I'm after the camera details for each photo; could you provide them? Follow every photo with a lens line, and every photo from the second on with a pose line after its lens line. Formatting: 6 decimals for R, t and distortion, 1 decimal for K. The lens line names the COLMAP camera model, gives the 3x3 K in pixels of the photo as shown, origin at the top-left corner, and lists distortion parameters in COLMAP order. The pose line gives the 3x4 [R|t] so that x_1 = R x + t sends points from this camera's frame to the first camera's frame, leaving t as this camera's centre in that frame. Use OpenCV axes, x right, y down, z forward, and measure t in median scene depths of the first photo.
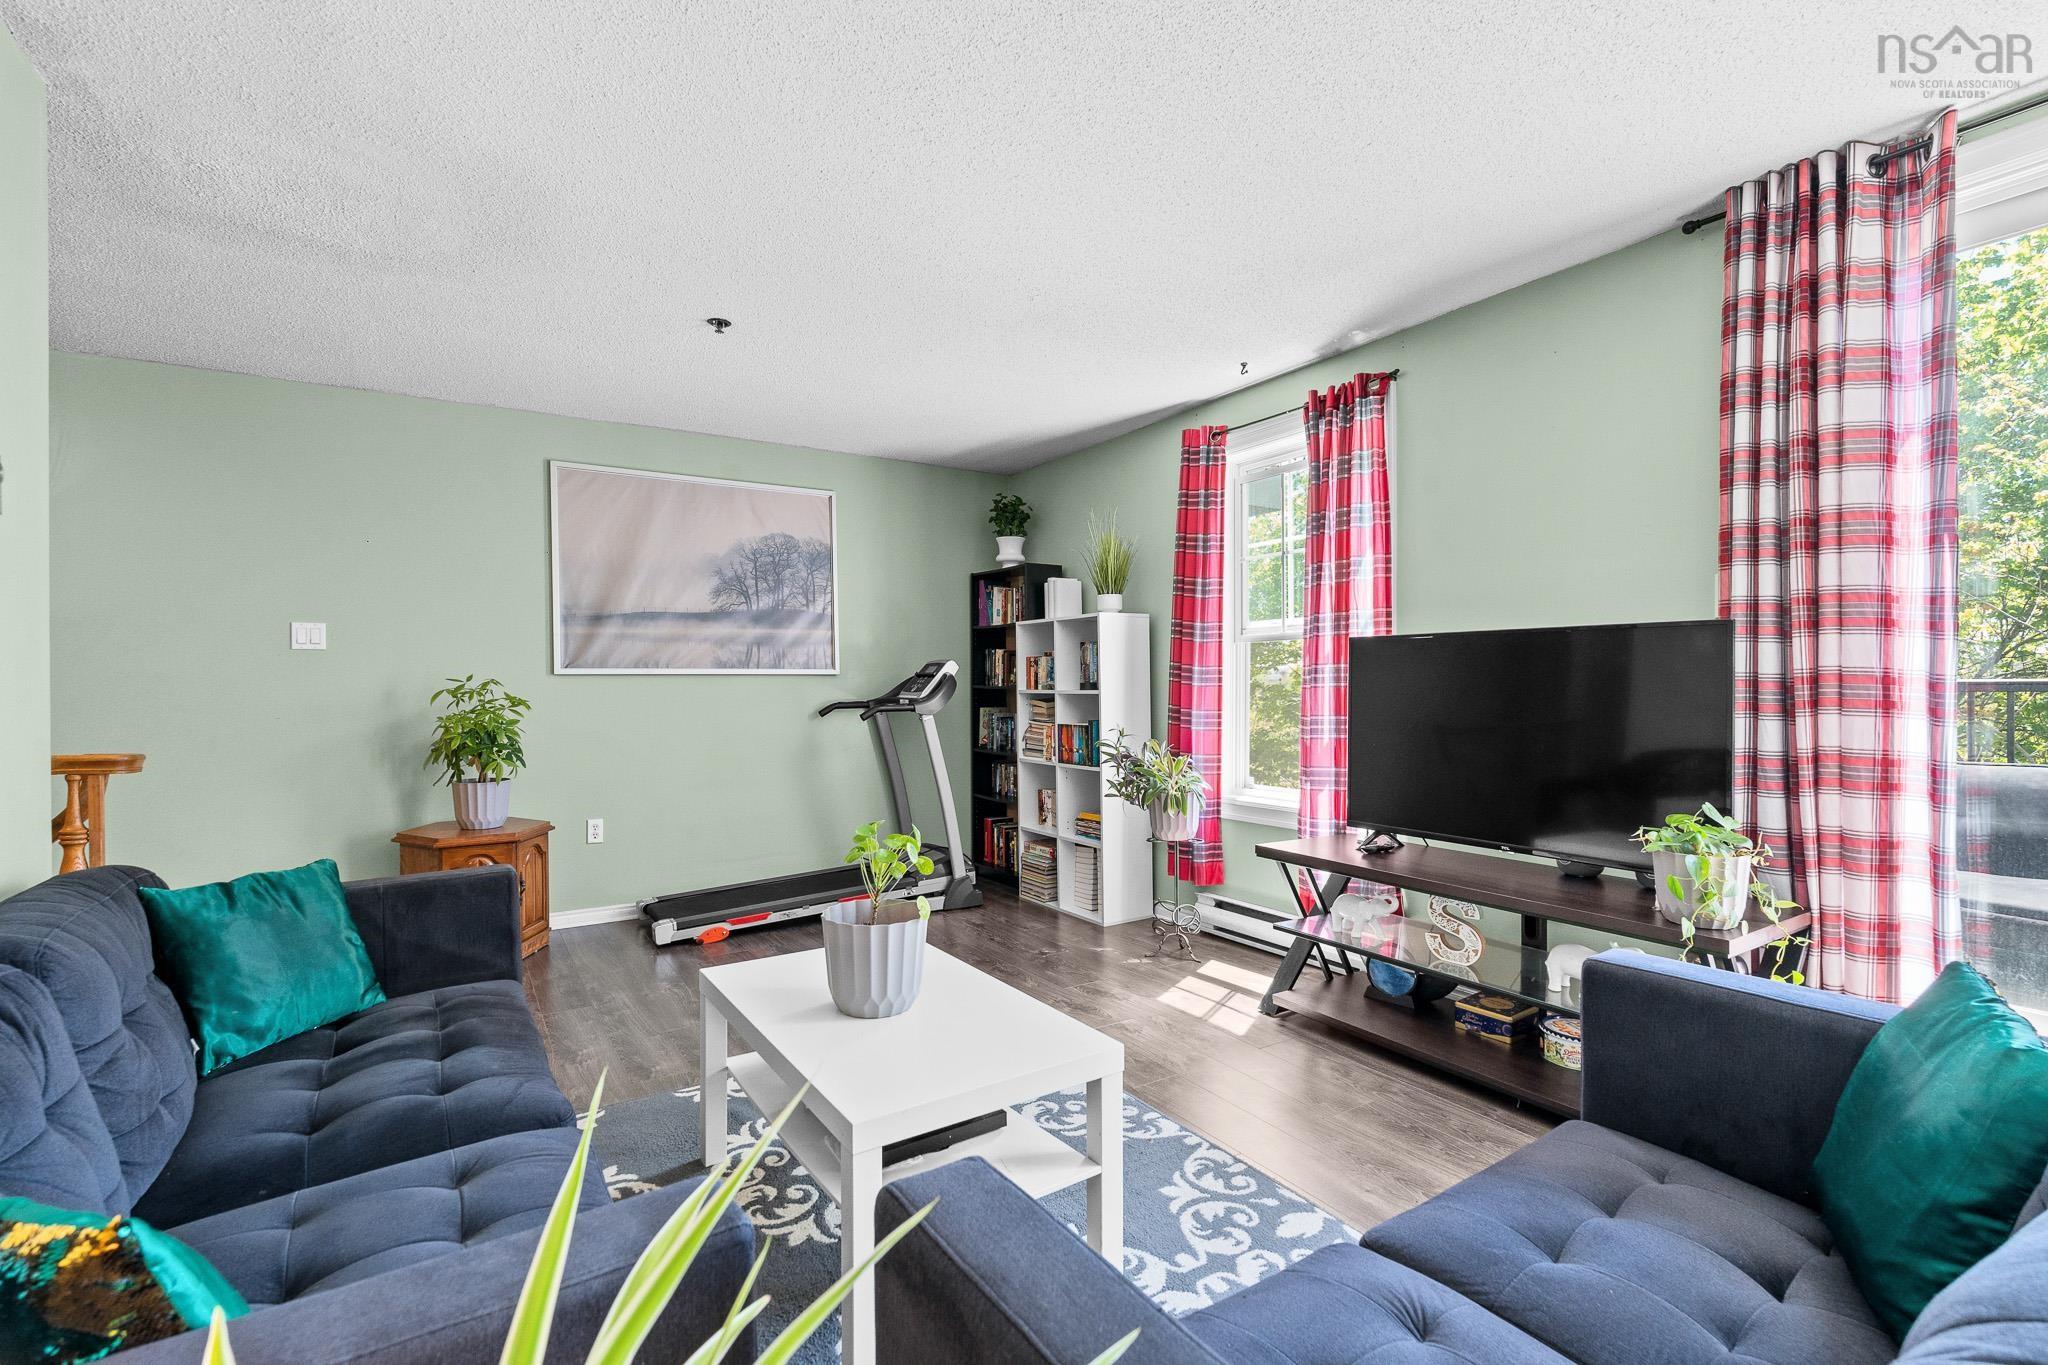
lens RADIAL K [[929.2, 0, 1018.5], [0, 929.2, 688.6], [0, 0, 1]] dist [-0.000583, 0.000228]
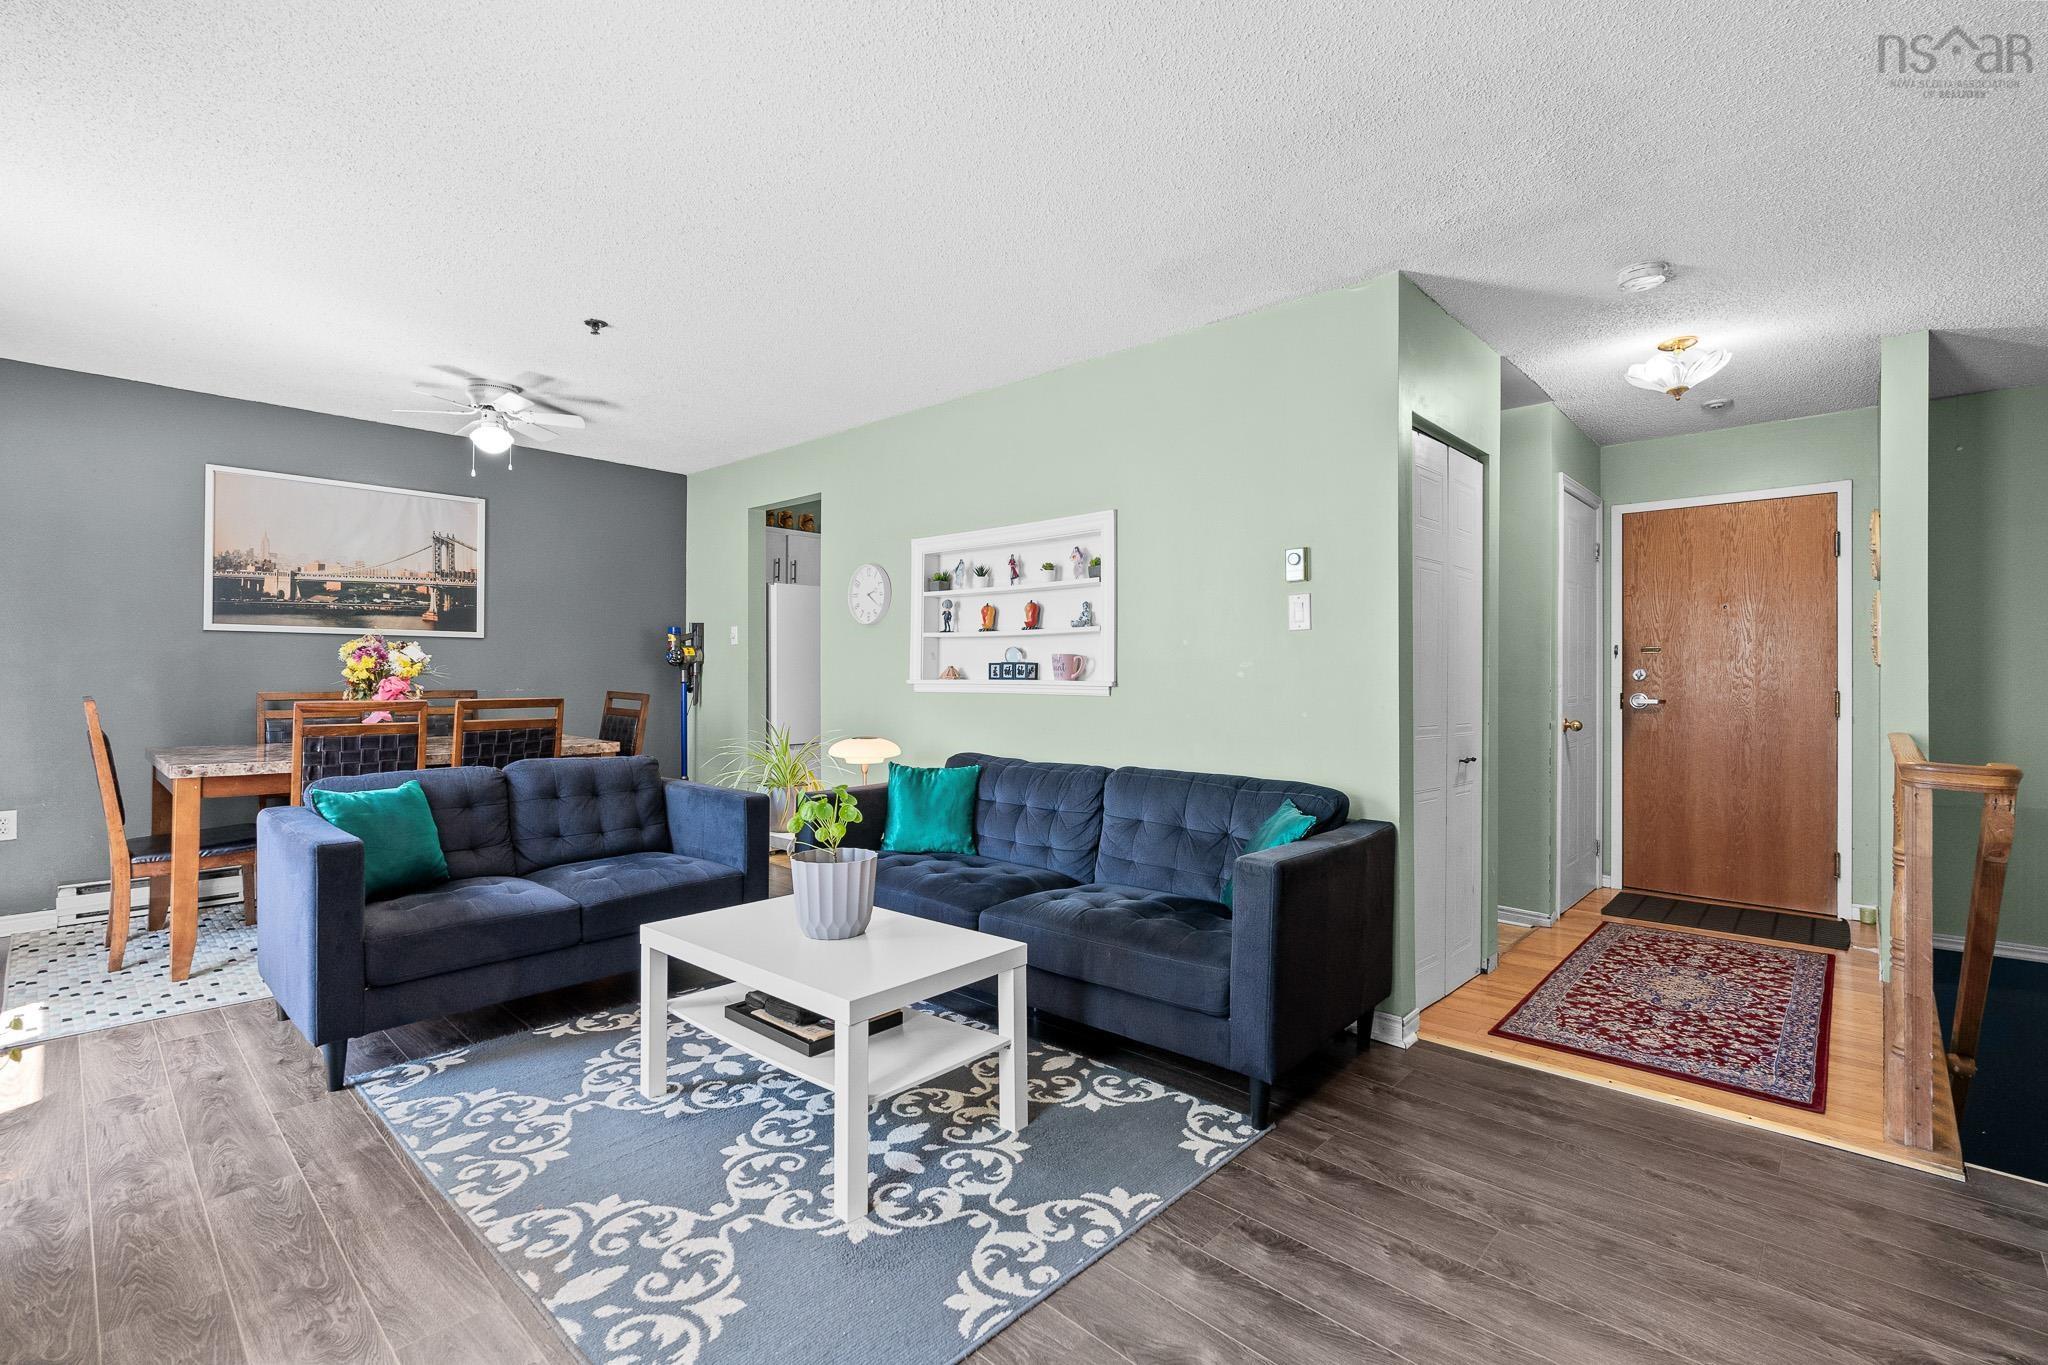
lens RADIAL K [[906.1, 0, 1019.2], [0, 906.1, 673.1], [0, 0, 1]] dist [-0.002306, -0.000273]
pose [[-0.967417, 0.001356, -0.253186, -0.038572], [0.000878, 0.999998, 0.002001, -0.002066], [0.253188, 0.001714, -0.967415, 1.005894]]
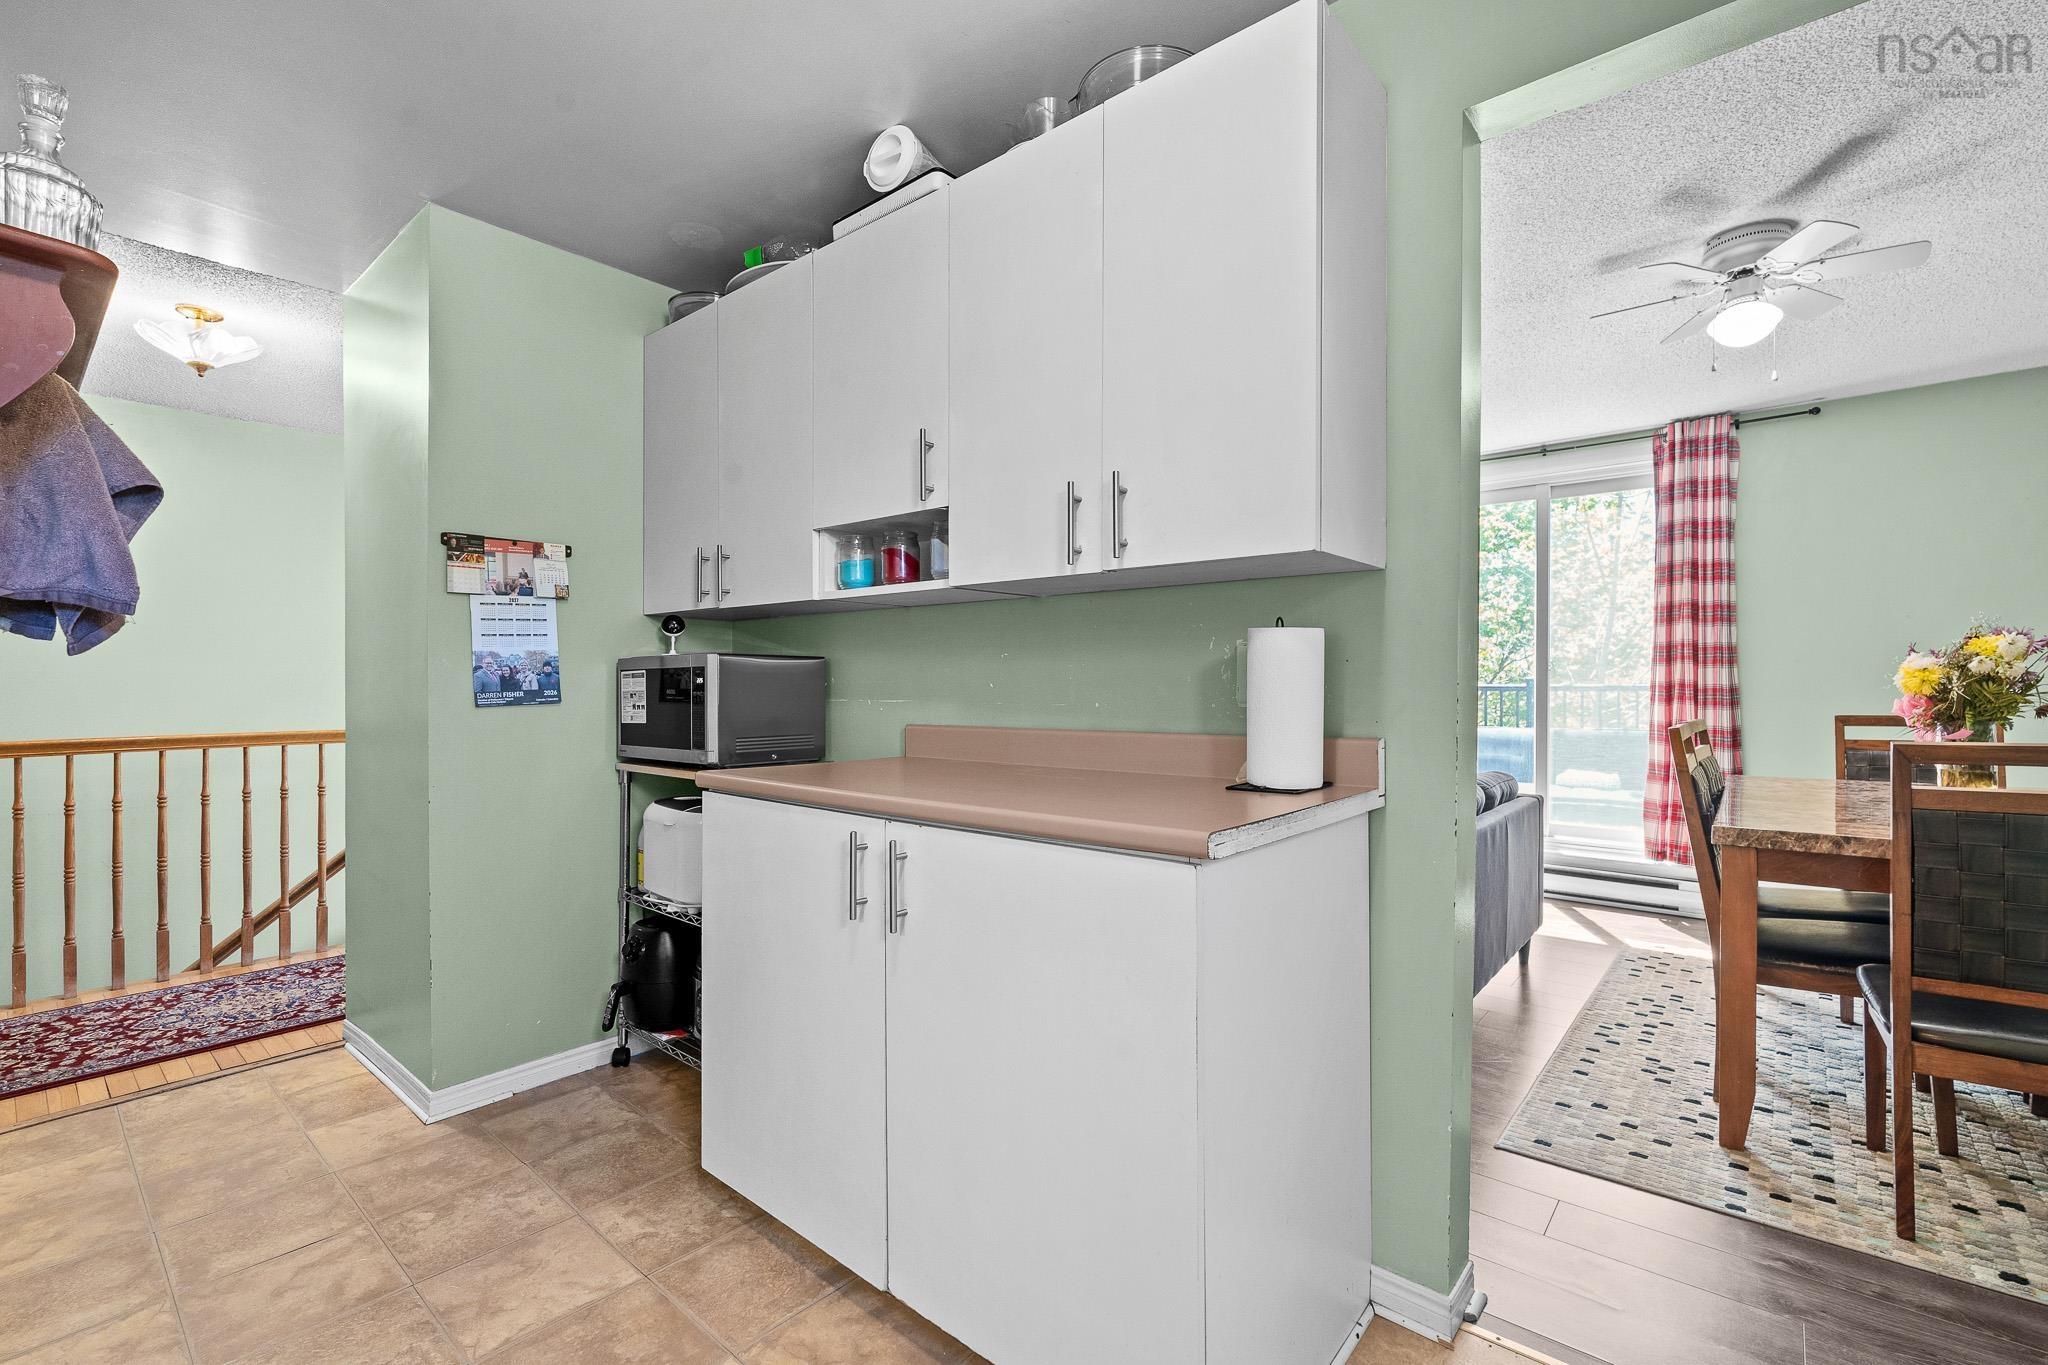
lens RADIAL K [[888.9, 0, 1024.0], [0, 888.9, 682.5], [0, 0, 1]] dist [-0.002468, -0.000536]
pose [[0.955632, 0.007794, 0.294459, -0.376859], [-0.006220, 0.999961, -0.006282, 0.002821], [-0.294497, 0.004172, 0.955643, -0.453199]]
